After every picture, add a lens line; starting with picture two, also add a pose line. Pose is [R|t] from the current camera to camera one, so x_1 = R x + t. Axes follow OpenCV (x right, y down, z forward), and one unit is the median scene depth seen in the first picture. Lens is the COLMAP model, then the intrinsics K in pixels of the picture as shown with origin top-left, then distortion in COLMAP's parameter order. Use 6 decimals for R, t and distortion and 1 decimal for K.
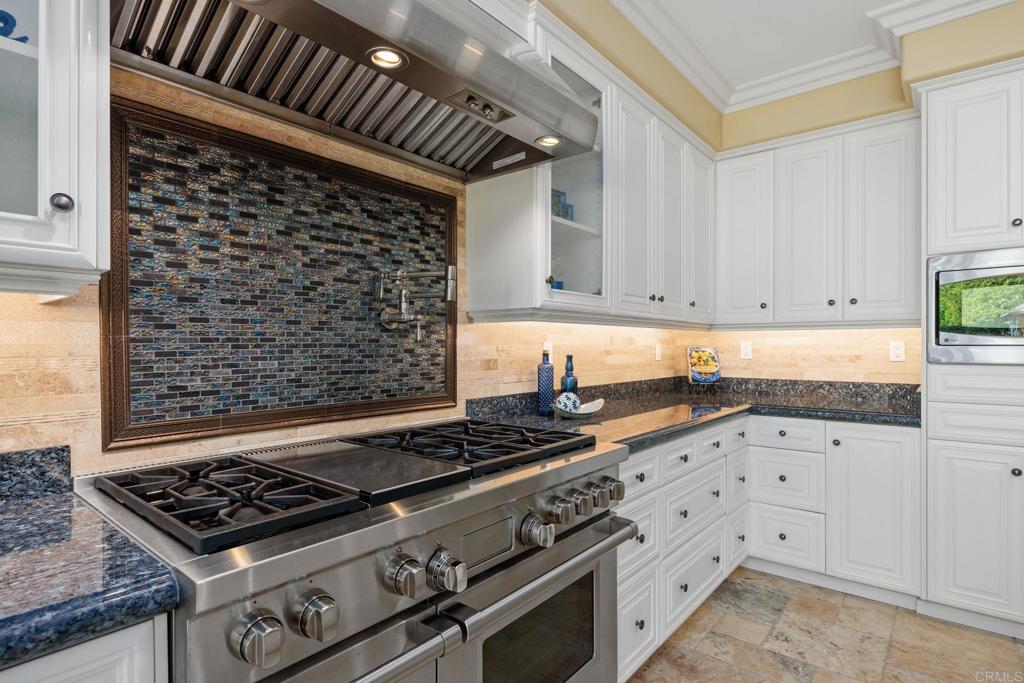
lens RADIAL K [[525.8, 0, 506.0], [0, 525.8, 347.2], [0, 0, 1]] dist [-0.003210, -0.000333]
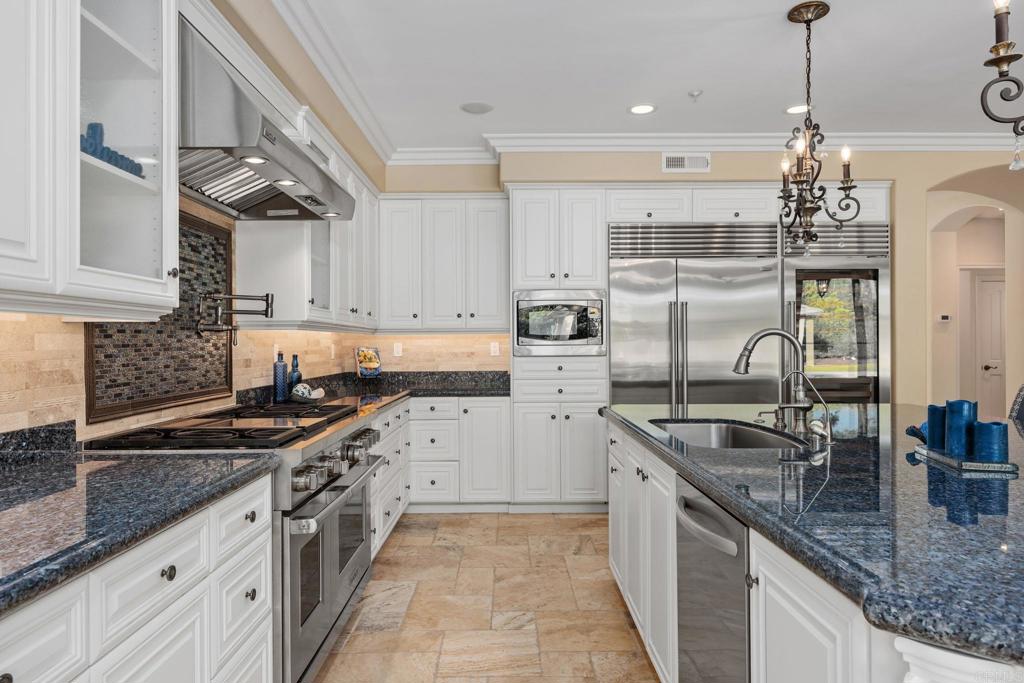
lens RADIAL K [[659.1, 0, 506.3], [0, 659.1, 347.0], [0, 0, 1]] dist [0.017056, -0.004322]
pose [[0.767885, -0.007903, 0.640539, -0.533373], [0.007608, 0.999966, 0.003217, -0.004923], [-0.640543, 0.002403, 0.767919, -0.567372]]
